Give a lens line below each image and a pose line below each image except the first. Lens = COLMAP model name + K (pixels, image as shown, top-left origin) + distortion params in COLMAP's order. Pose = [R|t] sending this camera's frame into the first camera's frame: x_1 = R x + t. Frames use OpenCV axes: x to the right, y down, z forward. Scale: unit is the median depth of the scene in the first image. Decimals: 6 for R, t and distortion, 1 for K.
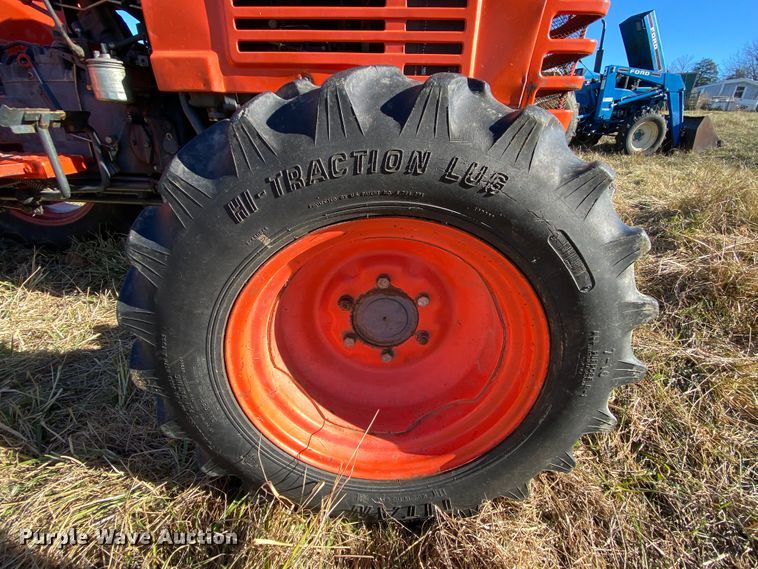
lens RADIAL K [[346.3, 0, 379.0], [0, 346.3, 284.5], [0, 0, 1]] dist [0.002402, -0.012768]
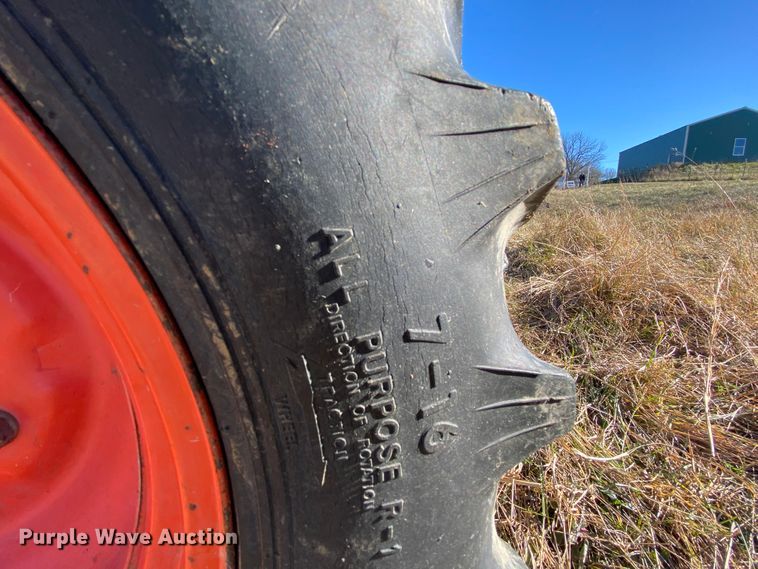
lens RADIAL K [[346.3, 0, 379.0], [0, 346.3, 284.5], [0, 0, 1]] dist [0.002402, -0.012768]
pose [[0.953378, -0.103242, 0.283570, 0.311328], [0.167659, 0.962504, -0.213252, 0.113798], [-0.250920, 0.250853, 0.934939, 0.427703]]
